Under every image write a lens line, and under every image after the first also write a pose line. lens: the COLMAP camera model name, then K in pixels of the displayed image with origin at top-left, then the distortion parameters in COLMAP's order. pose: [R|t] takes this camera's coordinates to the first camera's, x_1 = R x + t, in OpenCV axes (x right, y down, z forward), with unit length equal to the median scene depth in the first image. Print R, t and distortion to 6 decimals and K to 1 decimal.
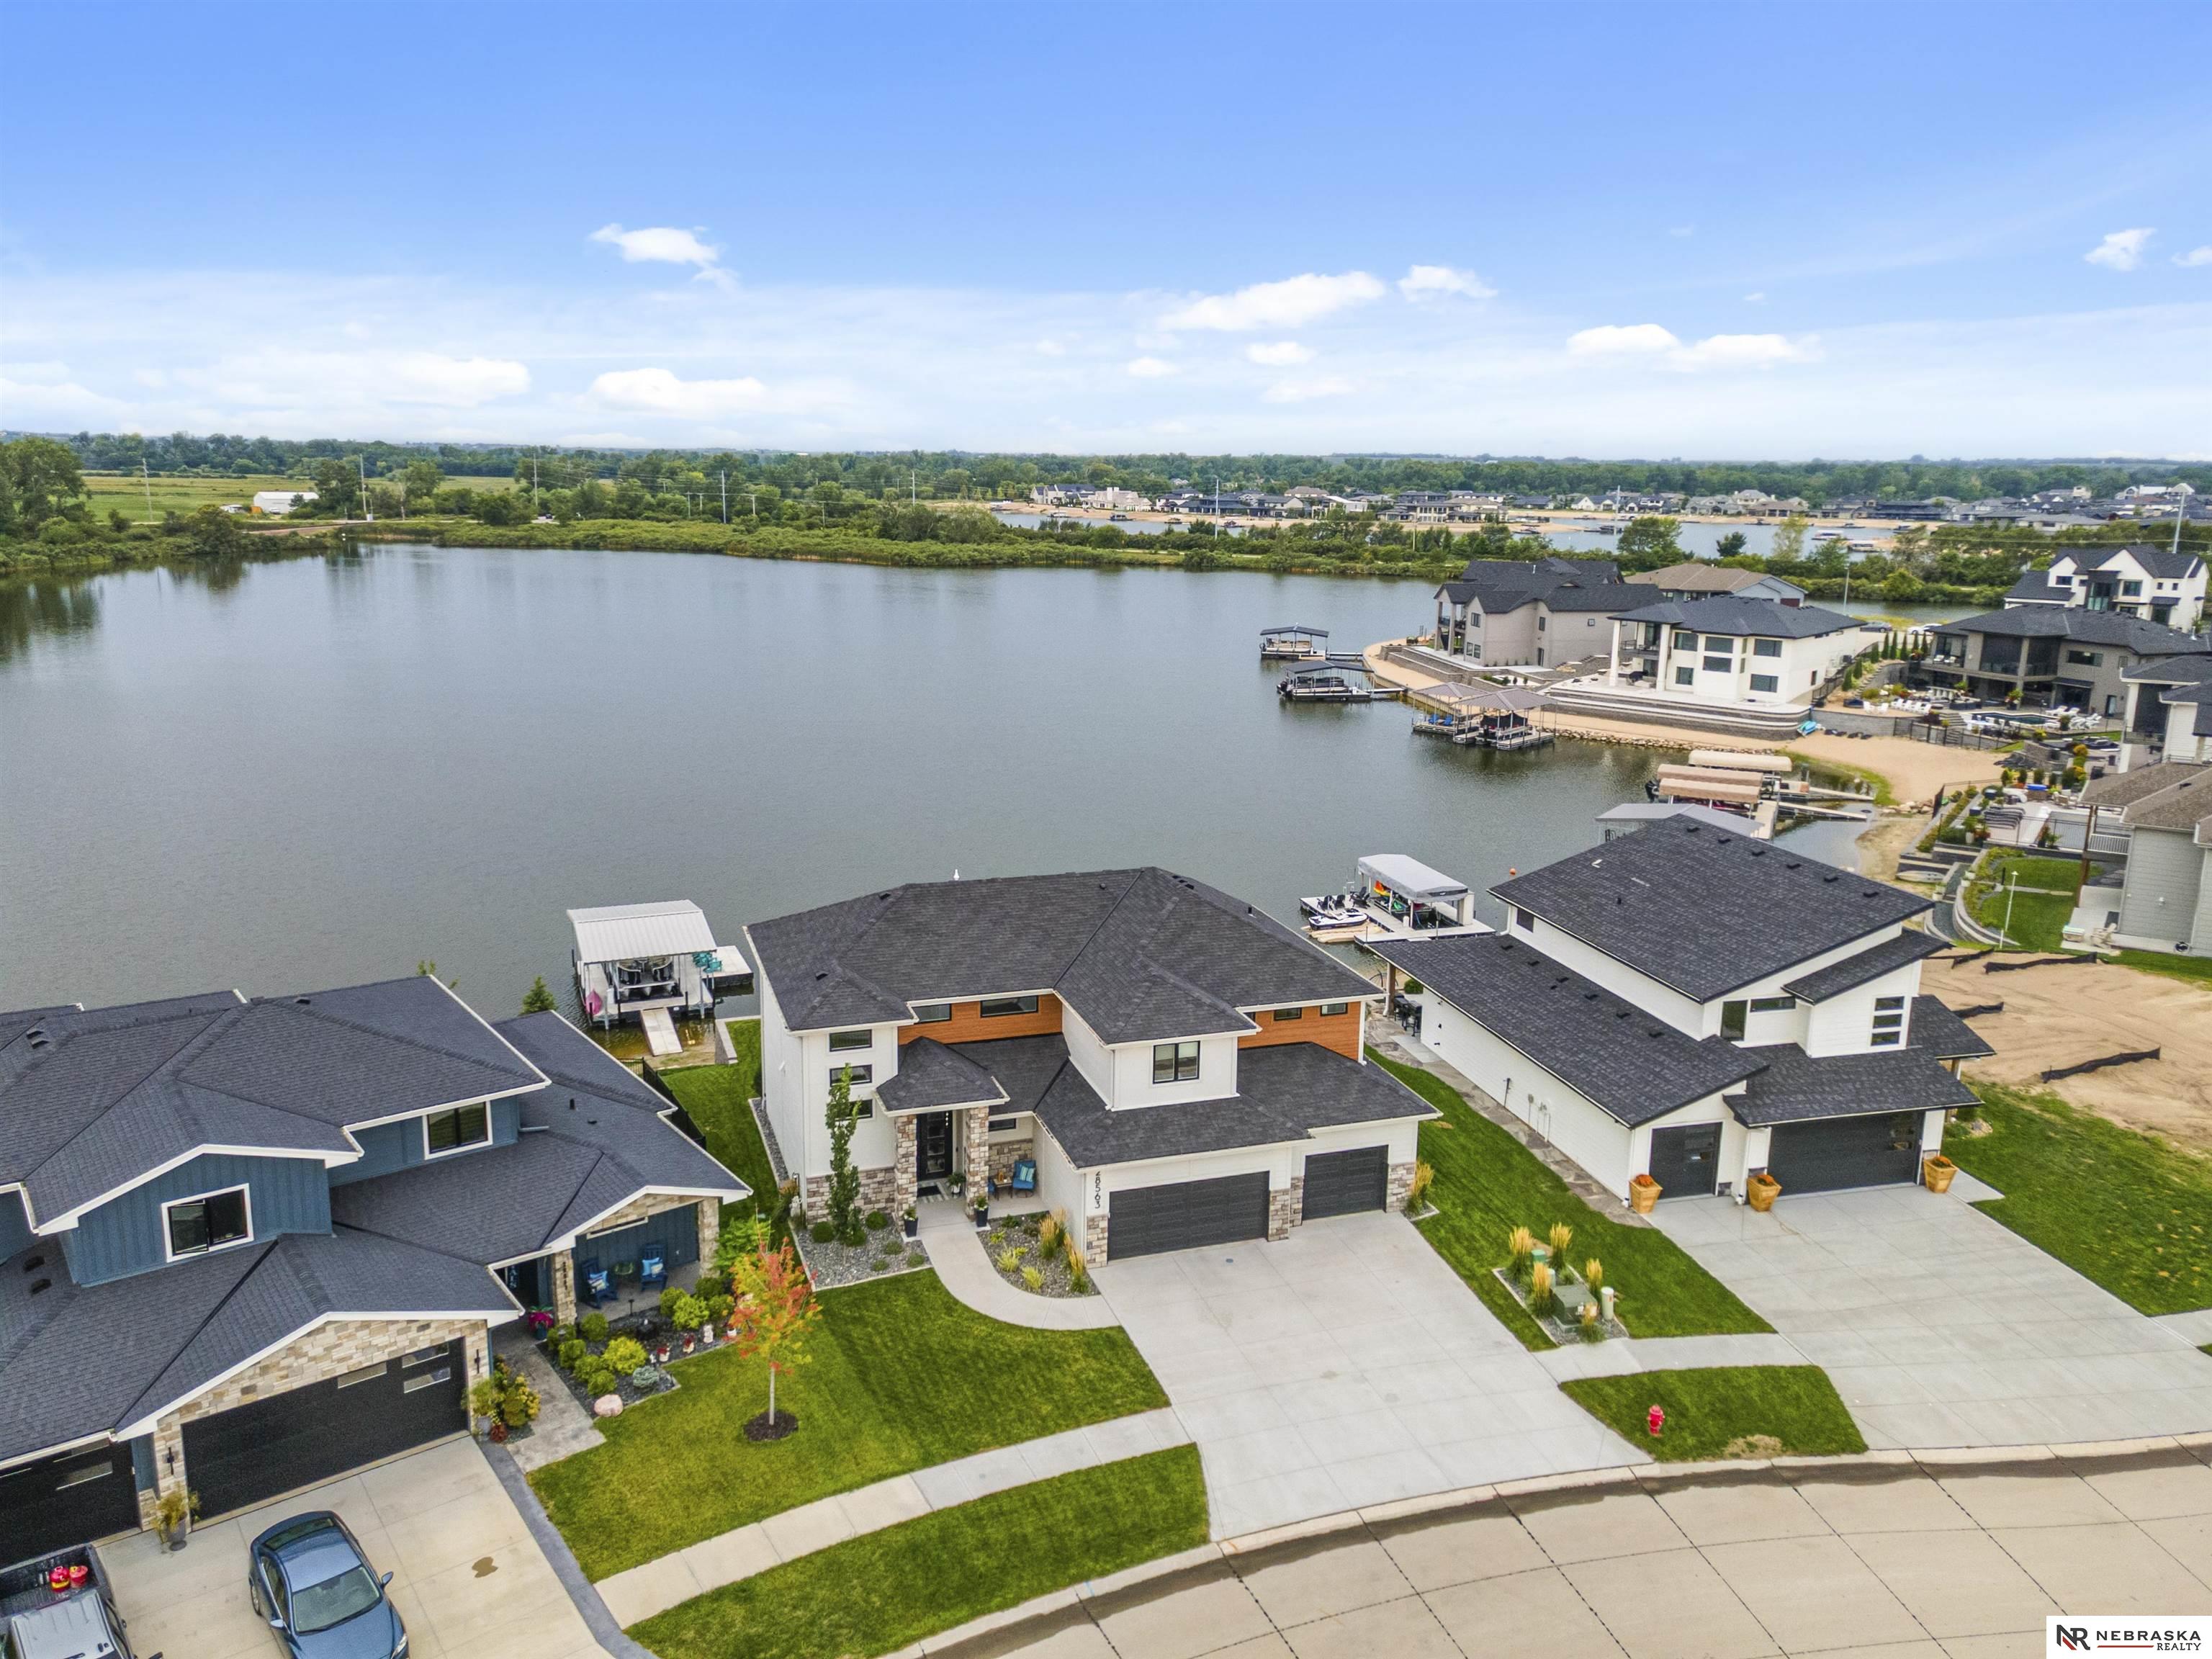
lens RADIAL K [[1605.1, 0, 1103.8], [0, 1605.1, 791.0], [0, 0, 1]] dist [0.051681, -0.003765]
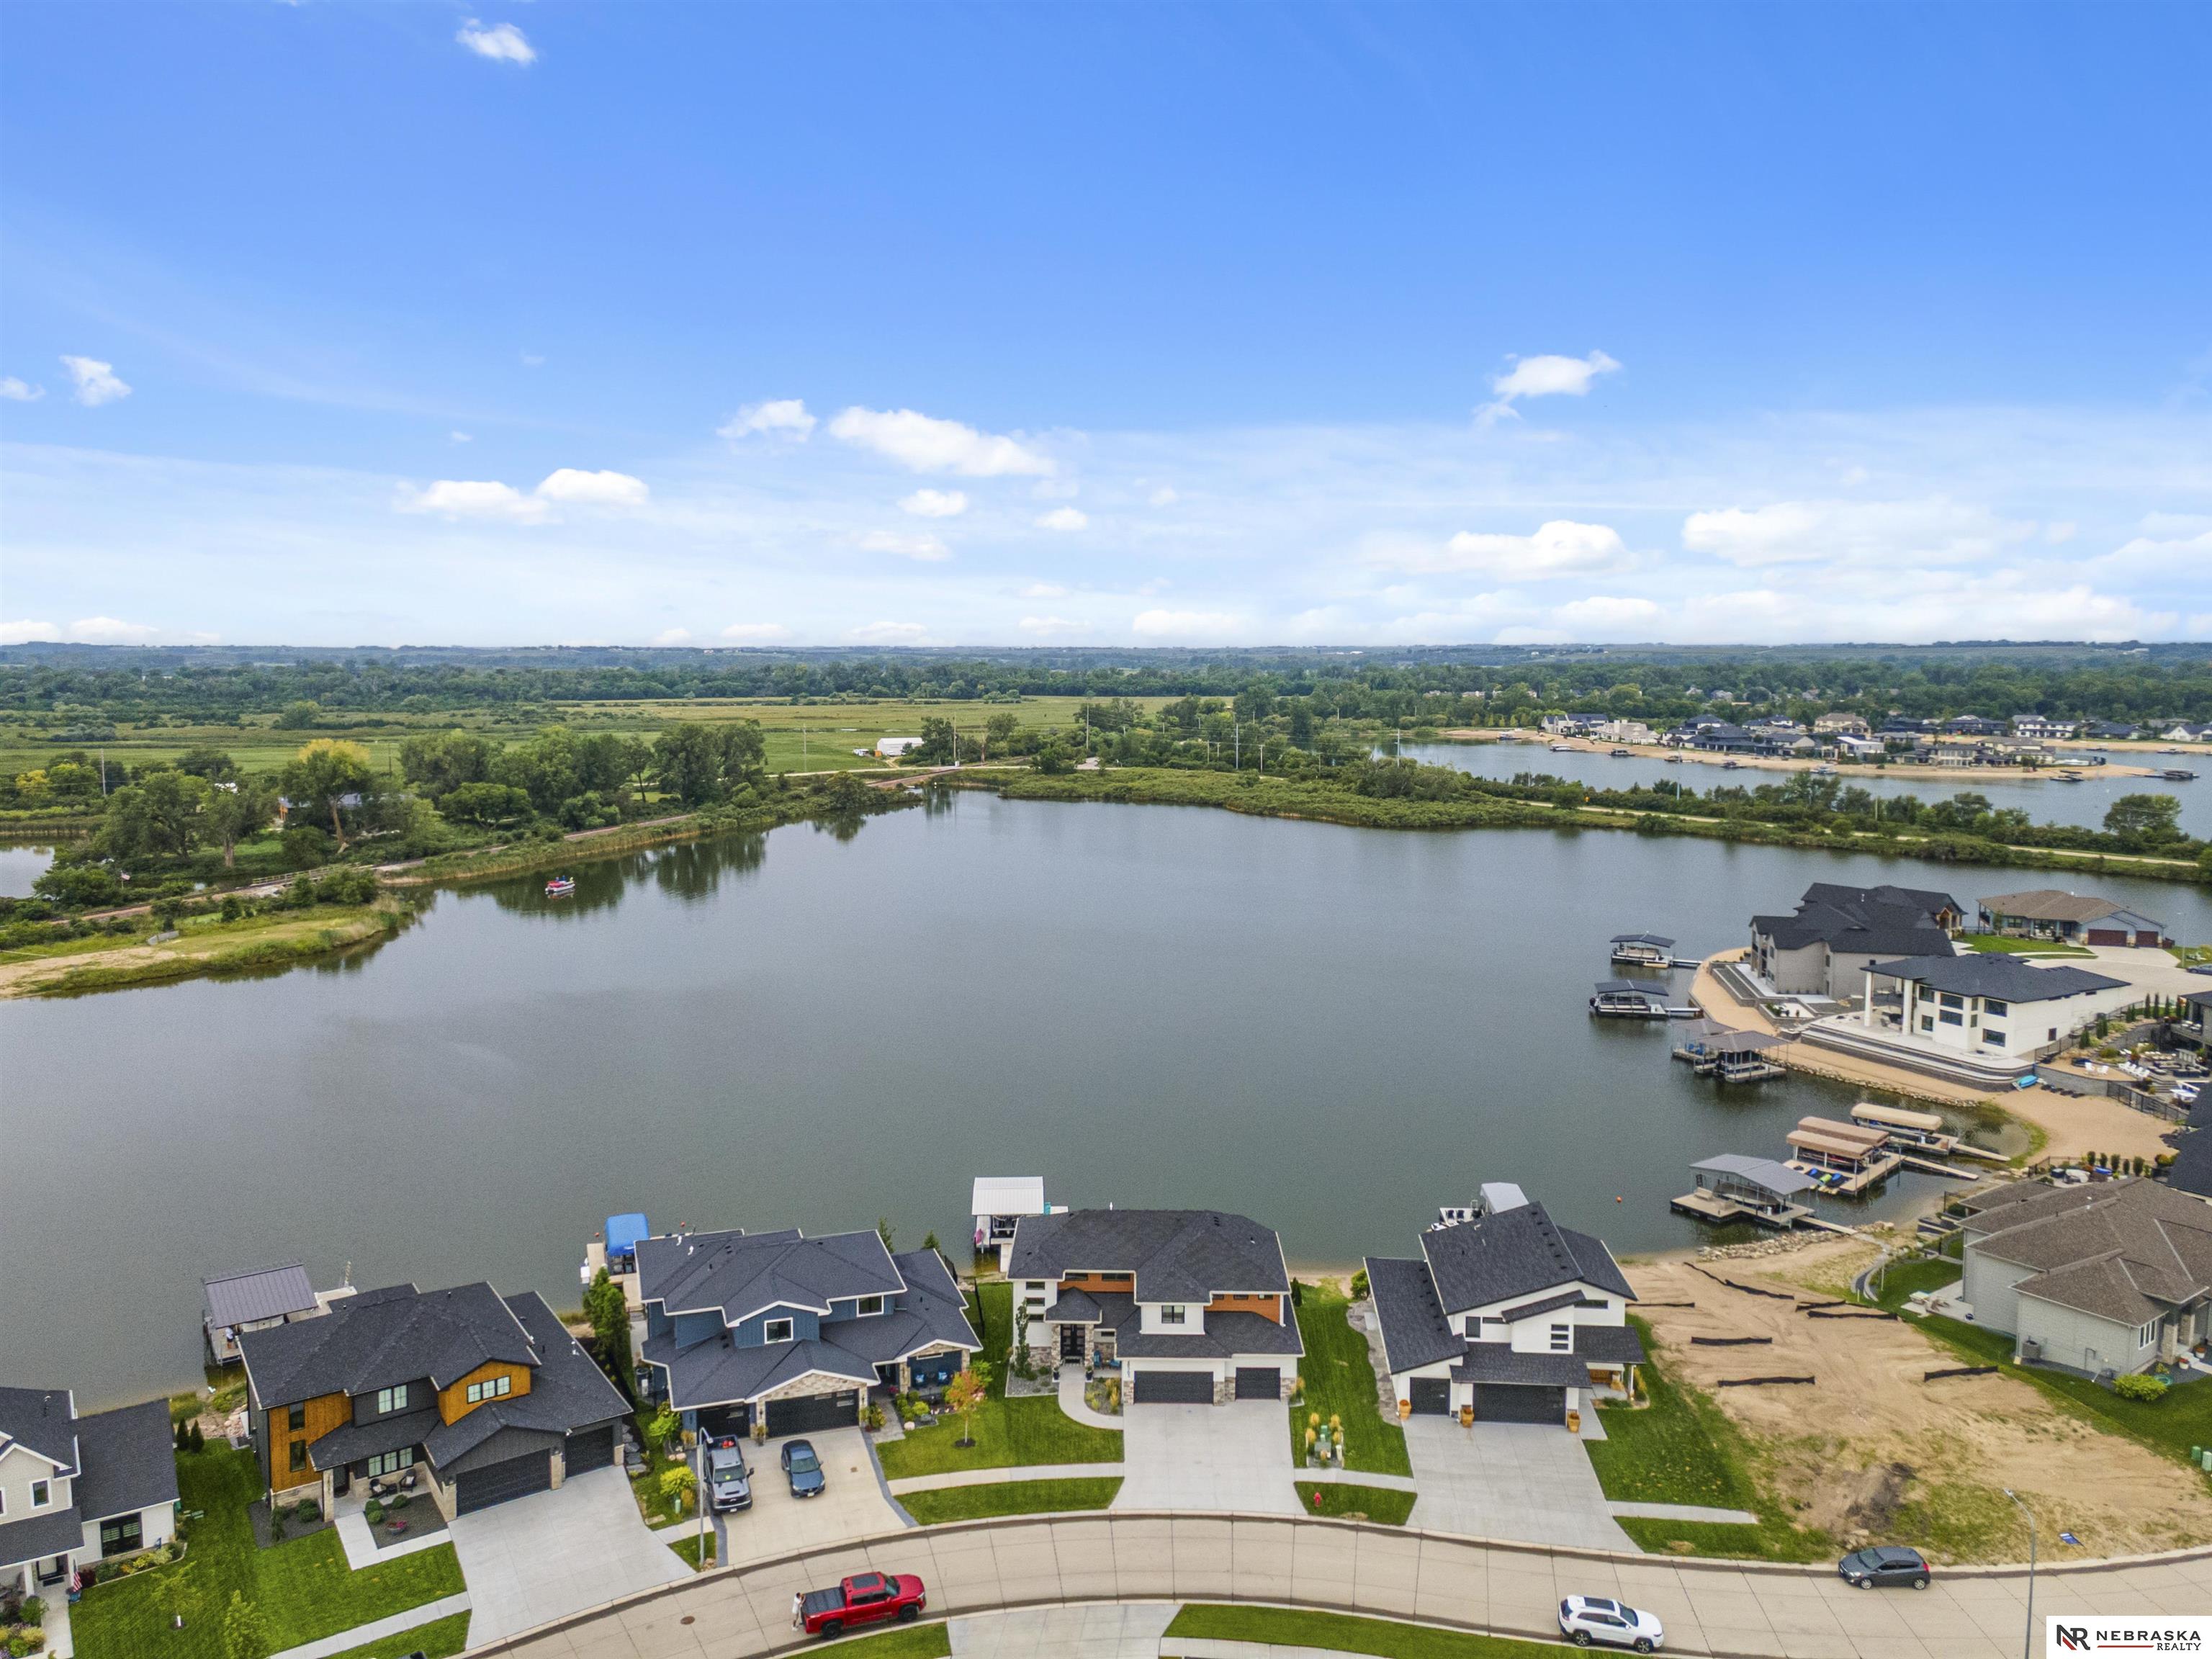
lens RADIAL K [[1607.7, 0, 1100.9], [0, 1607.7, 811.4], [0, 0, 1]] dist [0.010390, 0.072210]
pose [[0.942012, 0.018689, -0.335059, 0.605943], [-0.053106, 0.994168, -0.093856, -0.268010], [0.331351, 0.106207, 0.937511, -1.030222]]
